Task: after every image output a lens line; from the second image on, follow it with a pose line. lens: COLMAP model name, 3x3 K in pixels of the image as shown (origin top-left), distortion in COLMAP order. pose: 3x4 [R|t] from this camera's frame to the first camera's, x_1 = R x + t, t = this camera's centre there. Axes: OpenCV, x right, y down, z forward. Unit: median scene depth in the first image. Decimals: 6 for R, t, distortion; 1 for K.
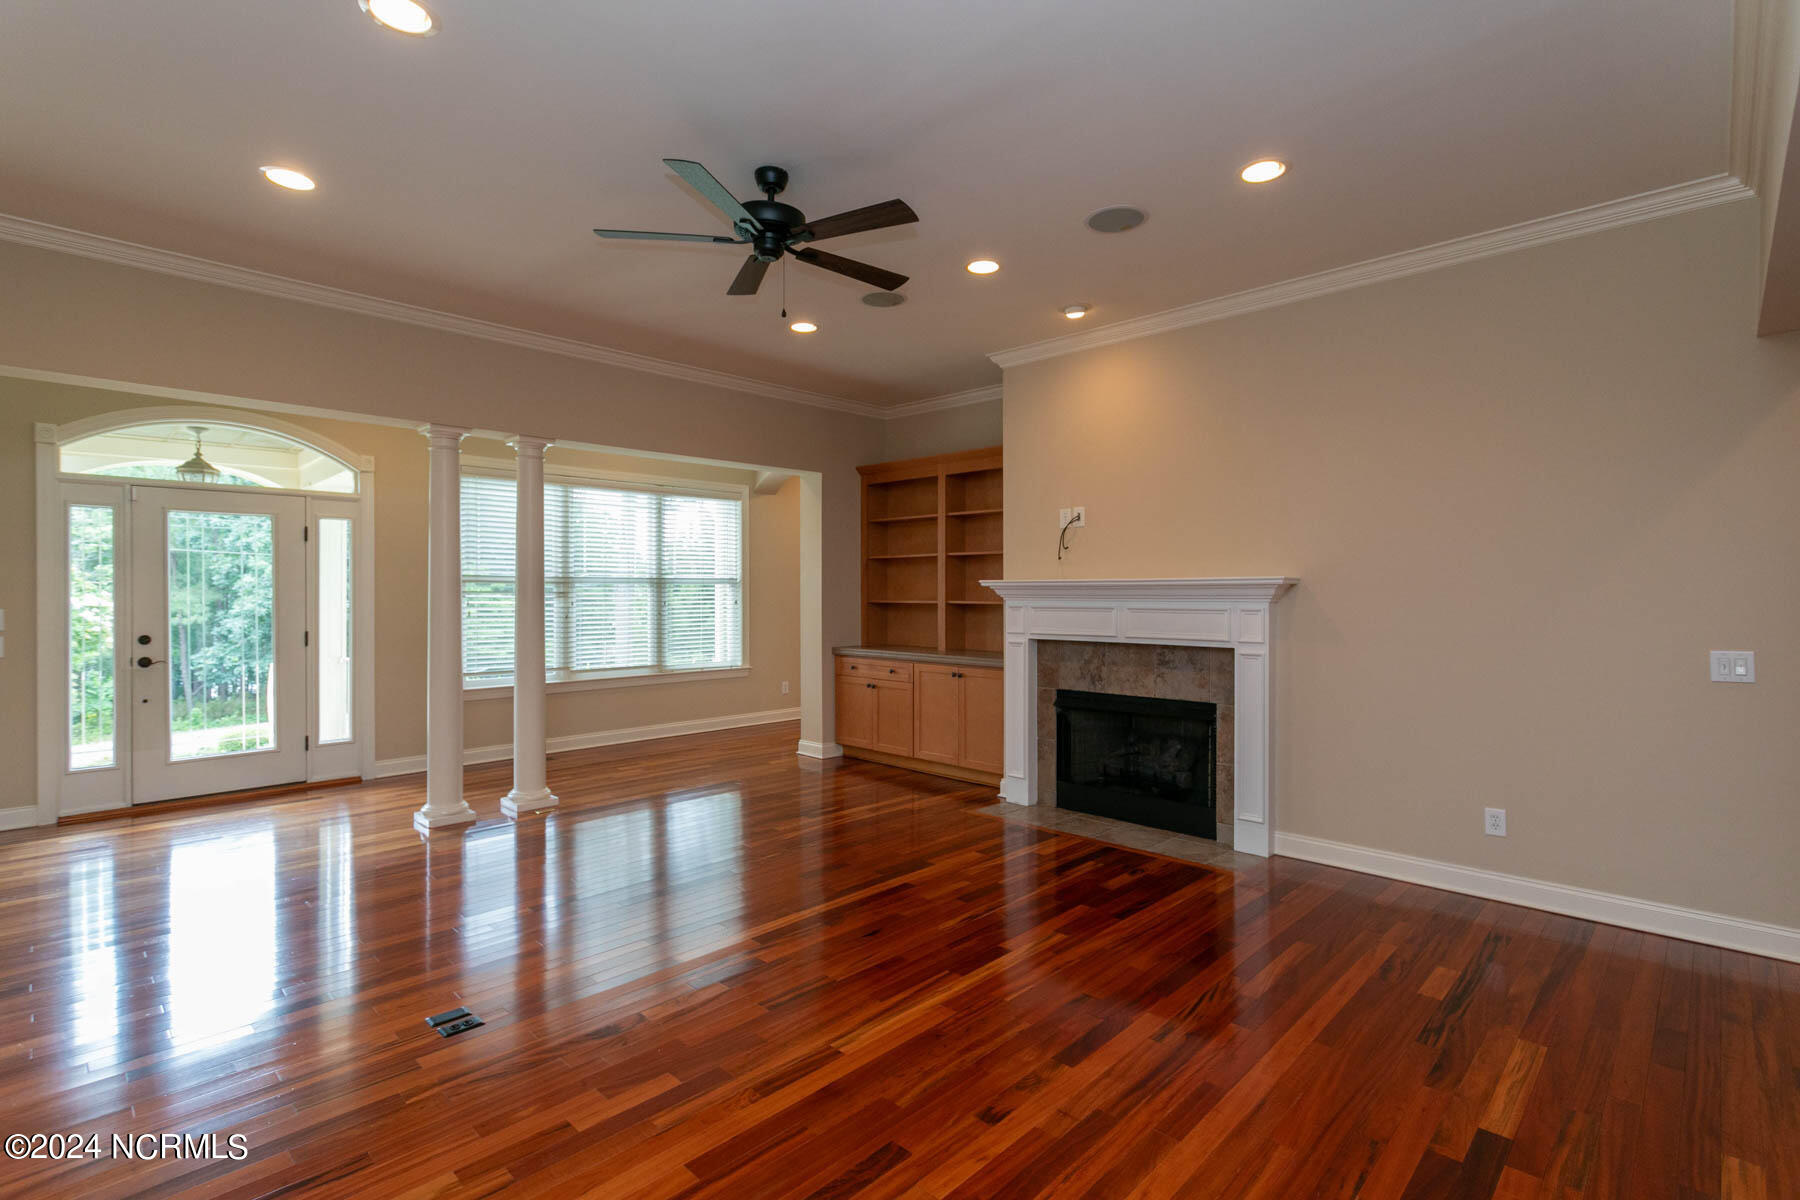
lens RADIAL K [[849.9, 0, 898.3], [0, 849.9, 597.3], [0, 0, 1]] dist [0.004083, 0.000387]
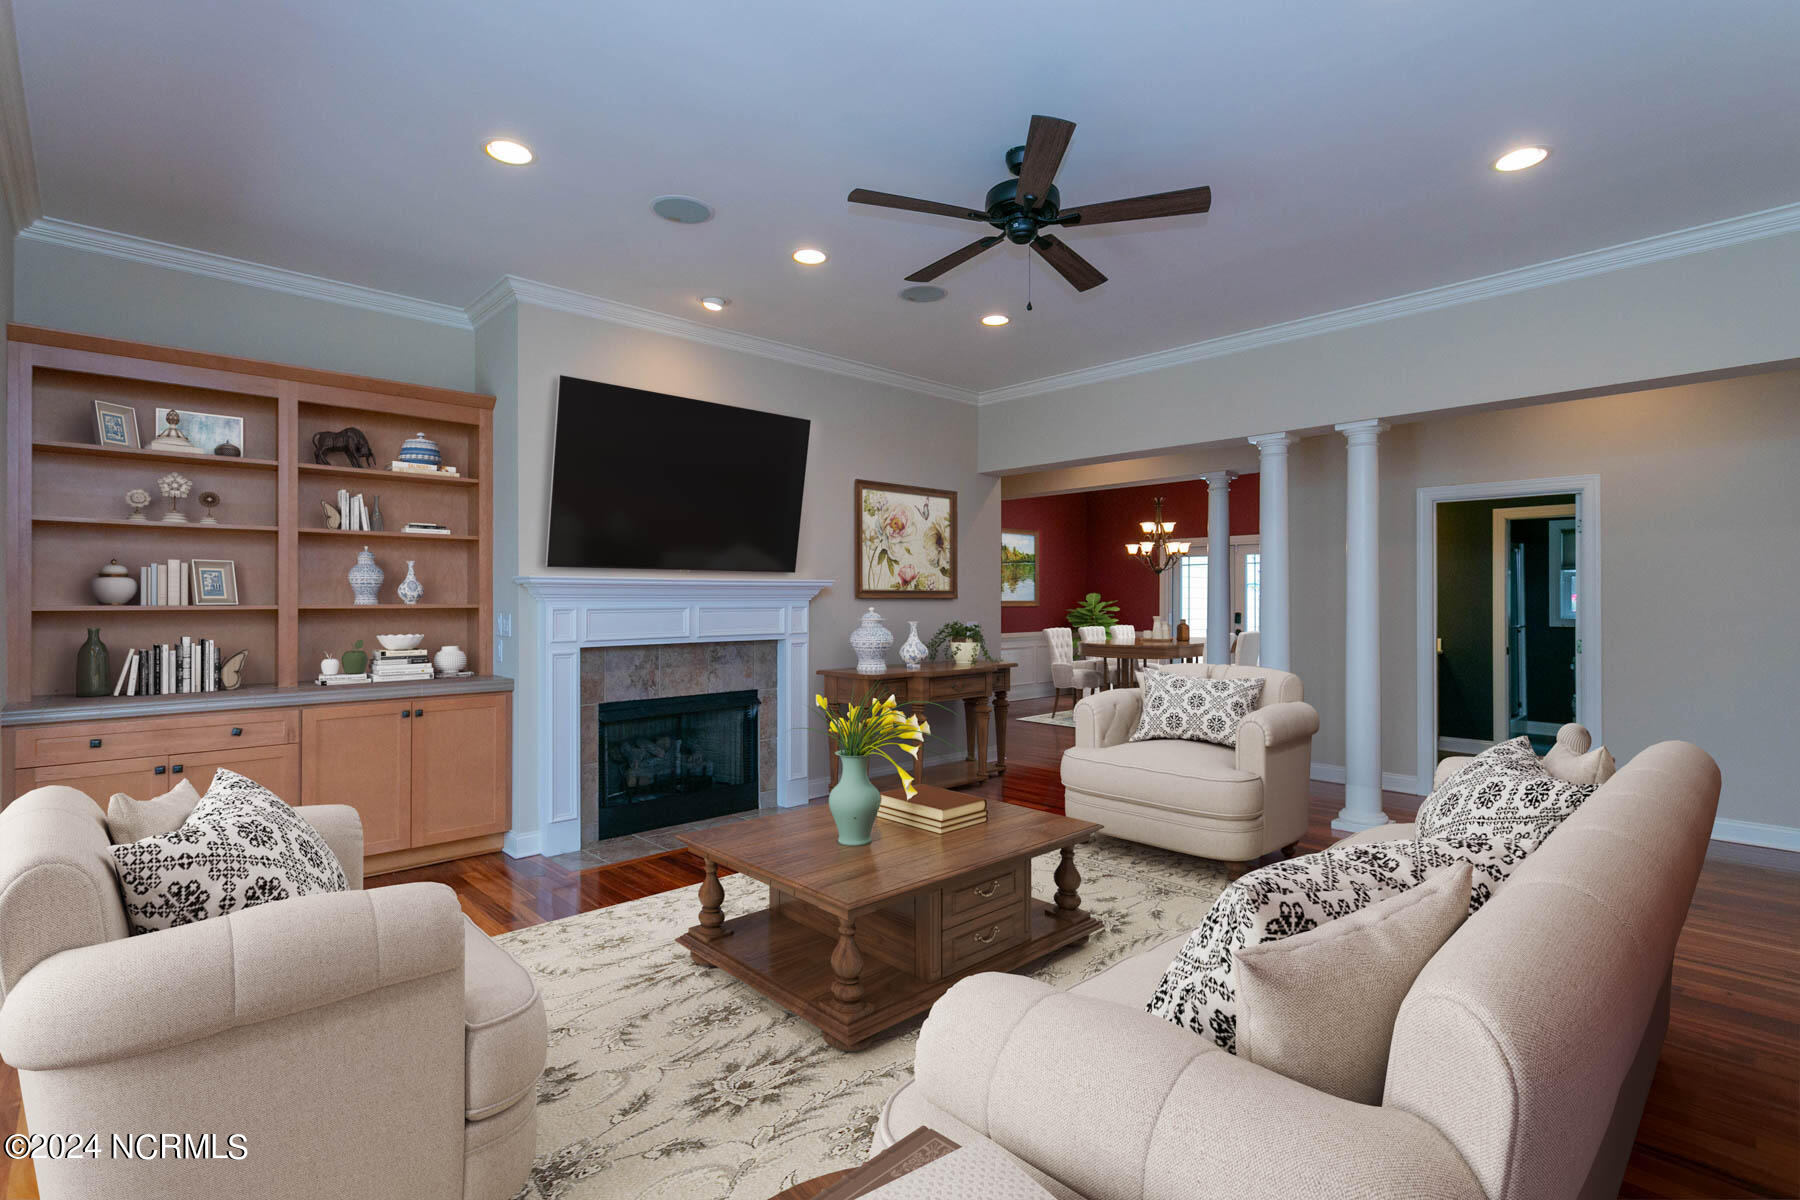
lens RADIAL K [[849.9, 0, 901.0], [0, 849.9, 596.2], [0, 0, 1]] dist [0.004083, 0.000387]
pose [[0.050014, -0.005098, 0.998736, -0.598843], [0.001249, 0.999987, 0.005041, -0.004610], [-0.998748, 0.000995, 0.050020, 0.591523]]
